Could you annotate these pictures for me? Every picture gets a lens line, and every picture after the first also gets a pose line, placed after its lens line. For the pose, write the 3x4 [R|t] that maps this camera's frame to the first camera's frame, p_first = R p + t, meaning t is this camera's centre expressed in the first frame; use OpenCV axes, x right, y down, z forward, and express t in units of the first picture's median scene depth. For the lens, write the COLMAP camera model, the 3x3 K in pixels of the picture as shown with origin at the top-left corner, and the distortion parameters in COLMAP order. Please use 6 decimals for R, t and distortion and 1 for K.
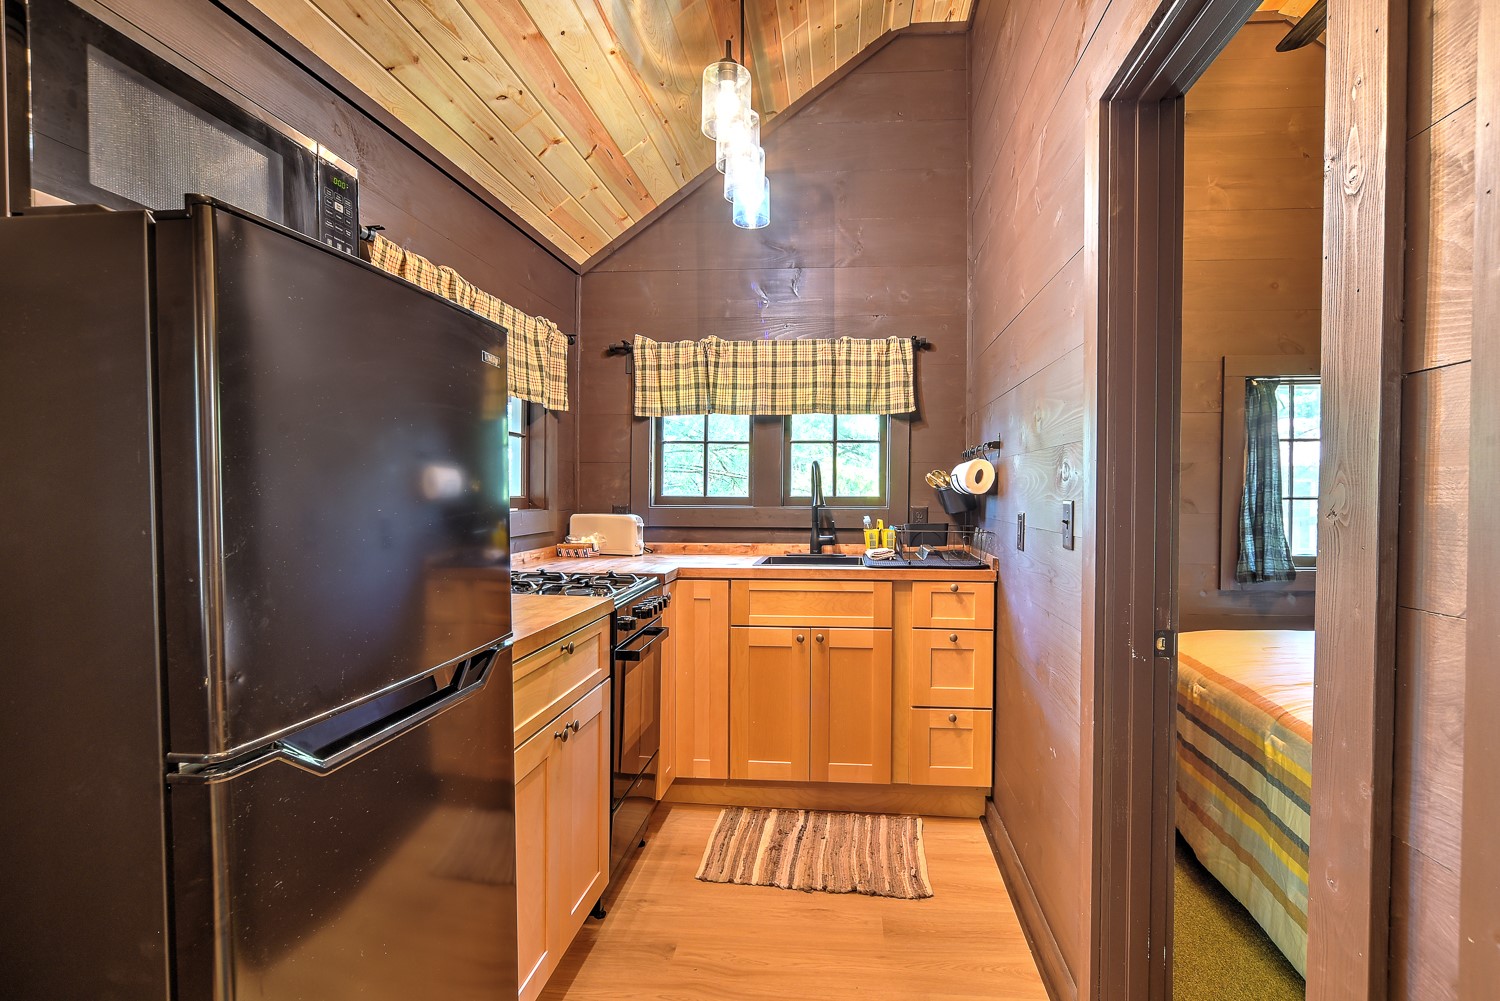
lens RADIAL K [[642.4, 0, 750.0], [0, 642.4, 500.5], [0, 0, 1]] dist [0.001168, 0.000308]
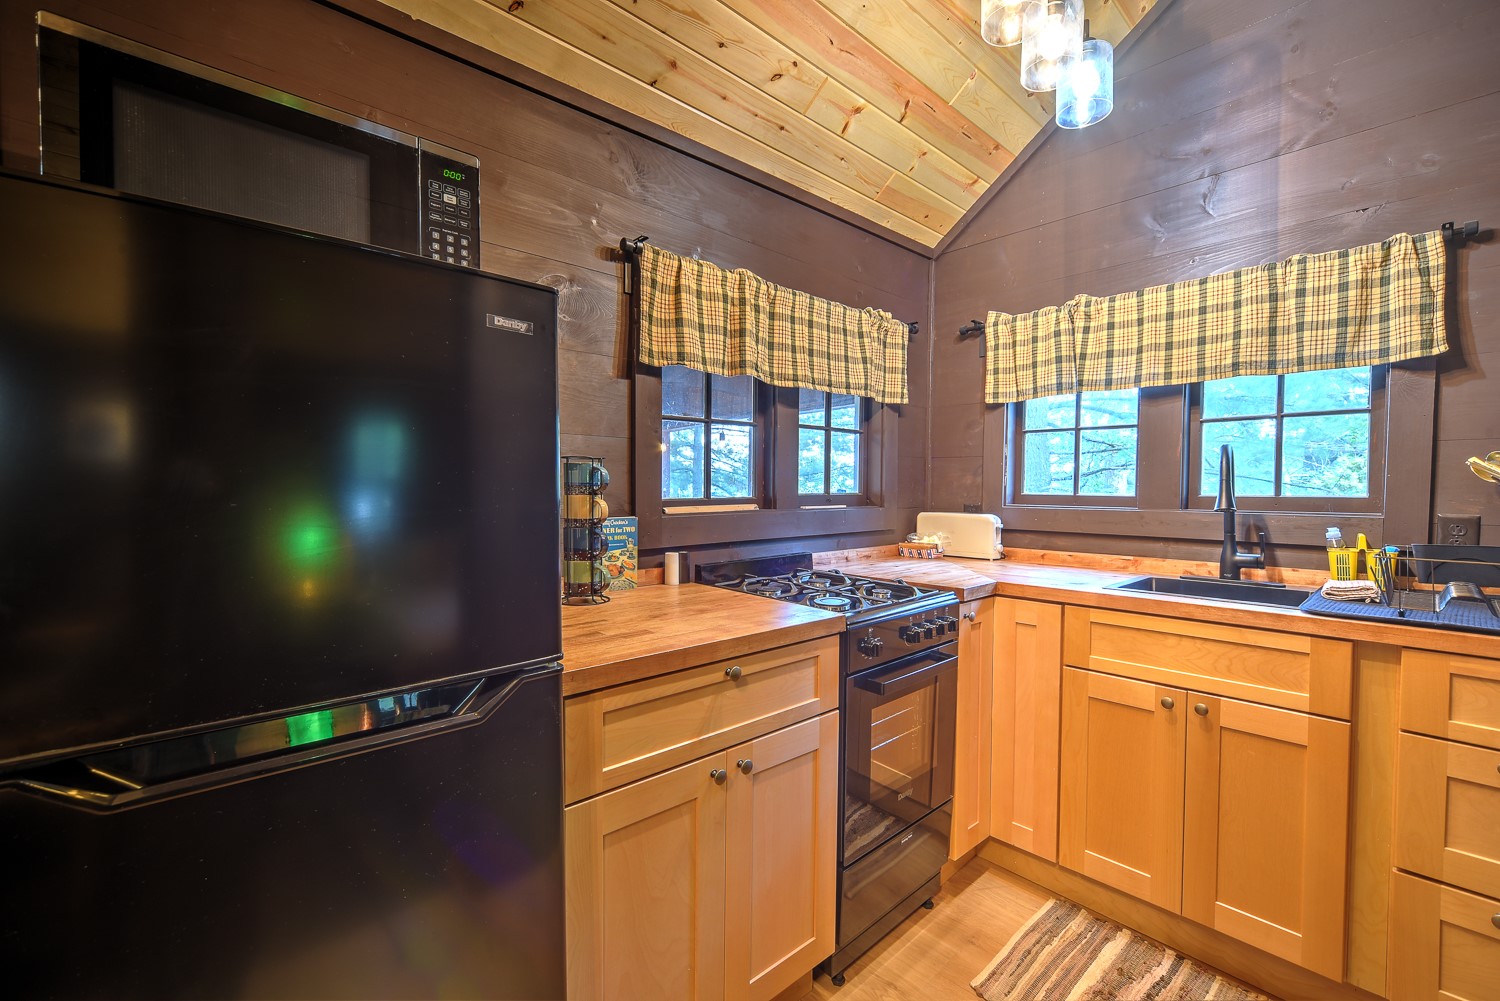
lens RADIAL K [[603.6, 0, 750.0], [0, 603.6, 500.5], [0, 0, 1]] dist [-0.000021, 0.000606]
pose [[0.787718, 0.014784, -0.615858, 0.092712], [-0.011851, 0.999891, 0.008845, -0.001291], [0.615922, 0.000331, 0.787807, 0.166883]]
